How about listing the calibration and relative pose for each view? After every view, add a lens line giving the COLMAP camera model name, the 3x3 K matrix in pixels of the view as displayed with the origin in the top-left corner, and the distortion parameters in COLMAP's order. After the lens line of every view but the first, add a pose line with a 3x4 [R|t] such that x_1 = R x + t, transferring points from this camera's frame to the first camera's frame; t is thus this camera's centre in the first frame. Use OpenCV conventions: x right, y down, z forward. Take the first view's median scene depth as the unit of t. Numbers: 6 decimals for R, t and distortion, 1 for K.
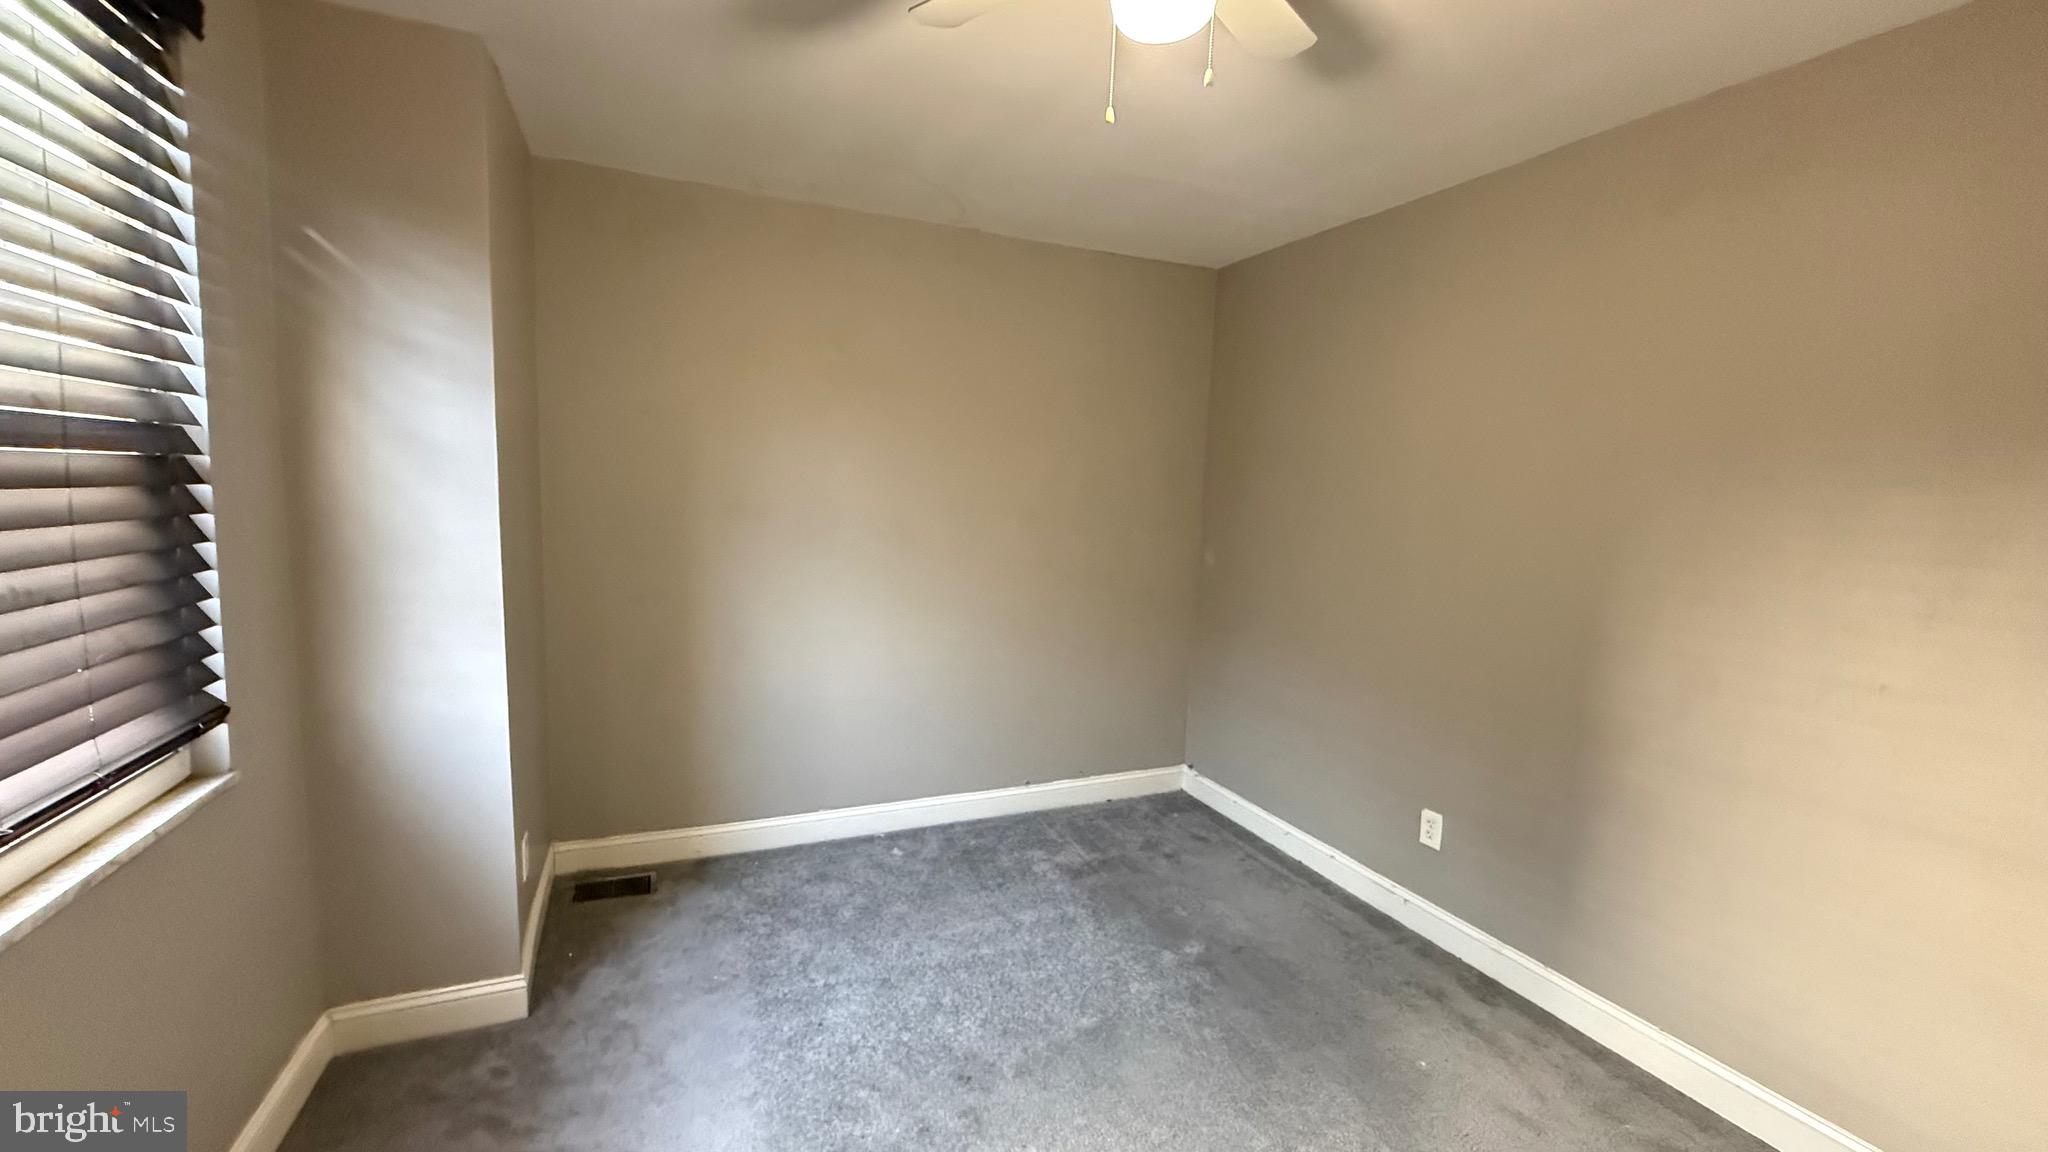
lens RADIAL K [[815.0, 0, 1019.7], [0, 815.0, 579.5], [0, 0, 1]] dist [0.000340, 0.000245]
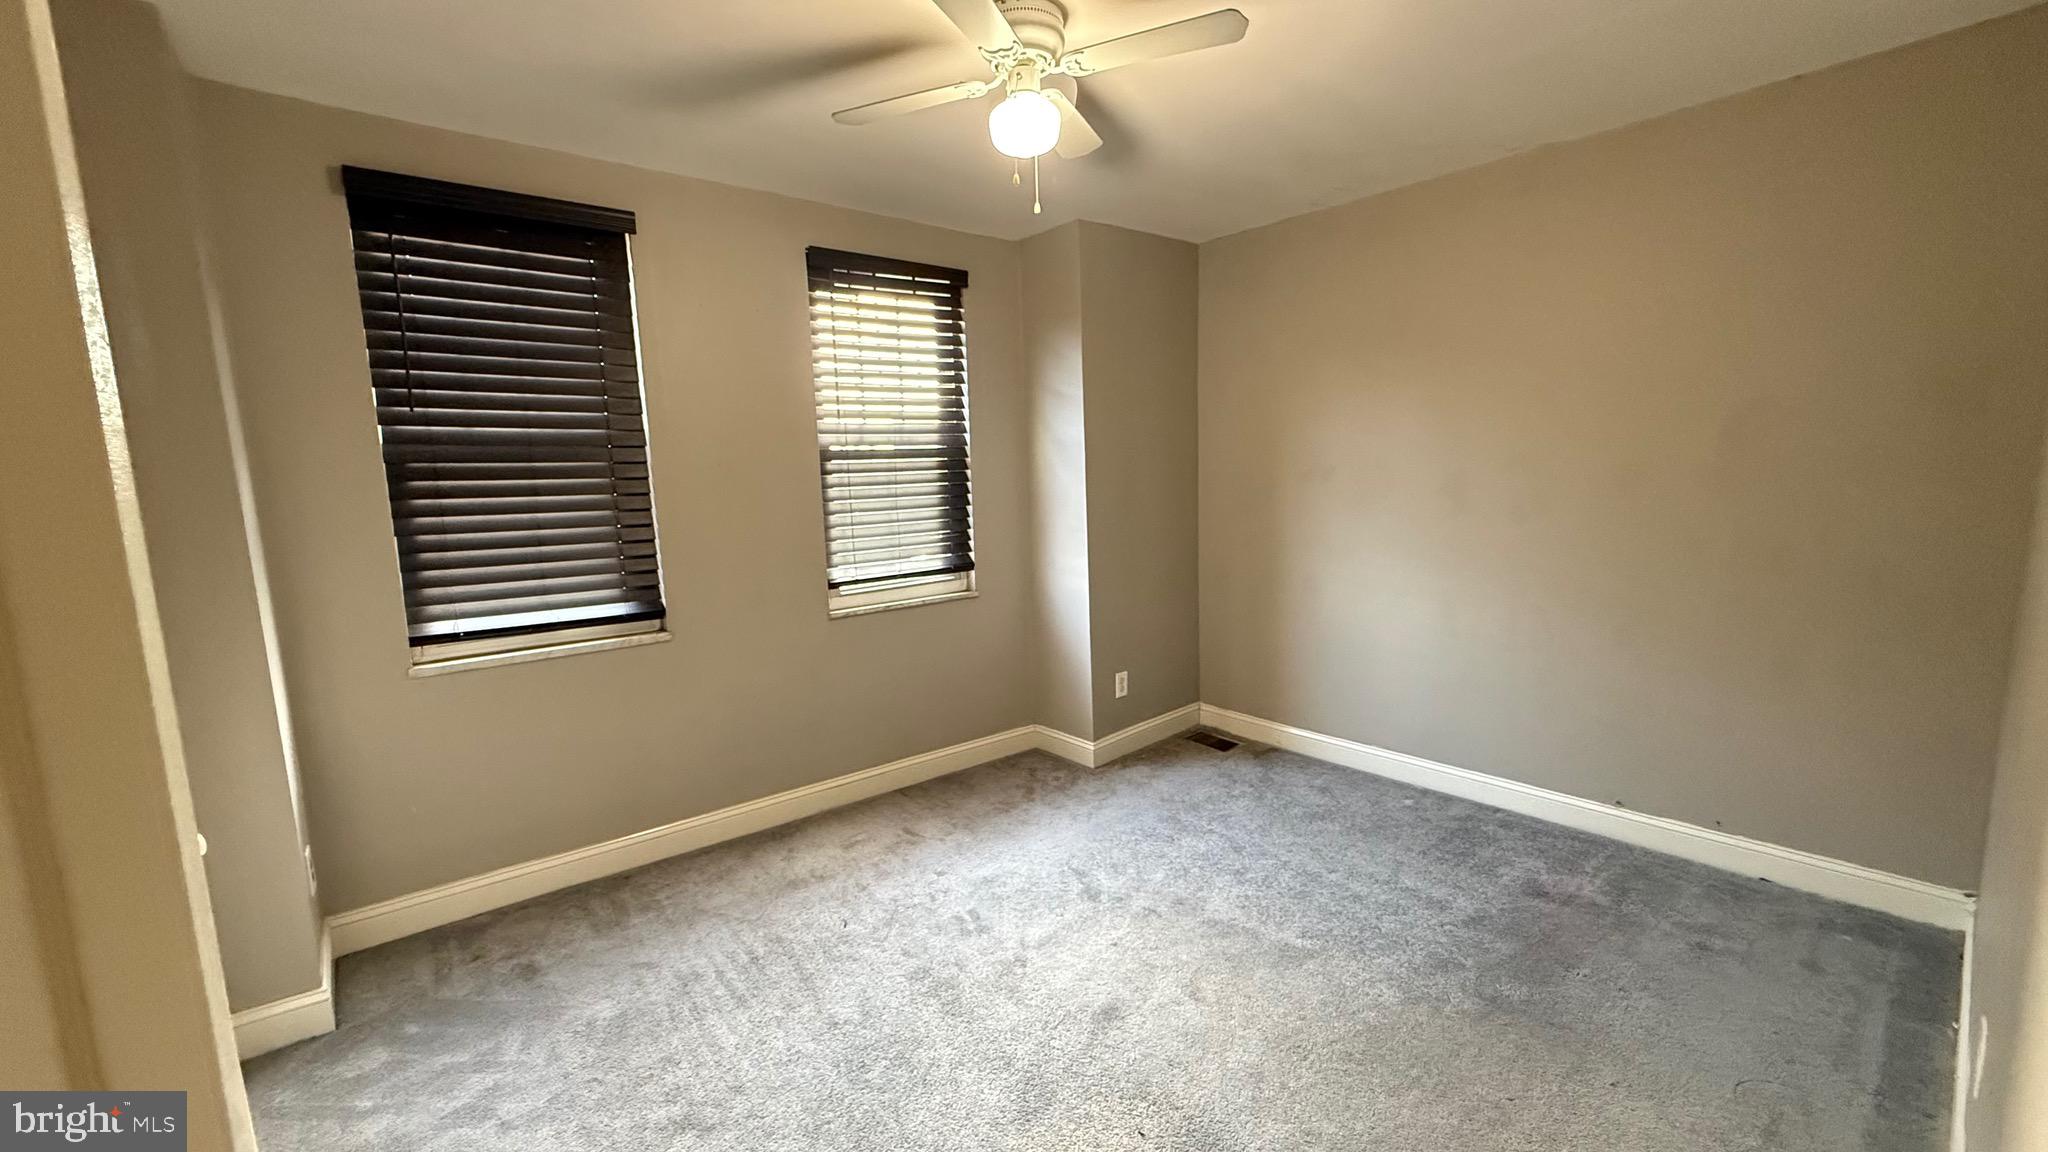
lens RADIAL K [[815.0, 0, 1019.9], [0, 815.0, 577.1], [0, 0, 1]] dist [0.000340, 0.000245]
pose [[0.280714, 0.086157, -0.955917, 0.734933], [-0.063853, 0.995433, 0.070967, 0.010036], [0.957665, 0.041117, 0.284934, 0.246039]]
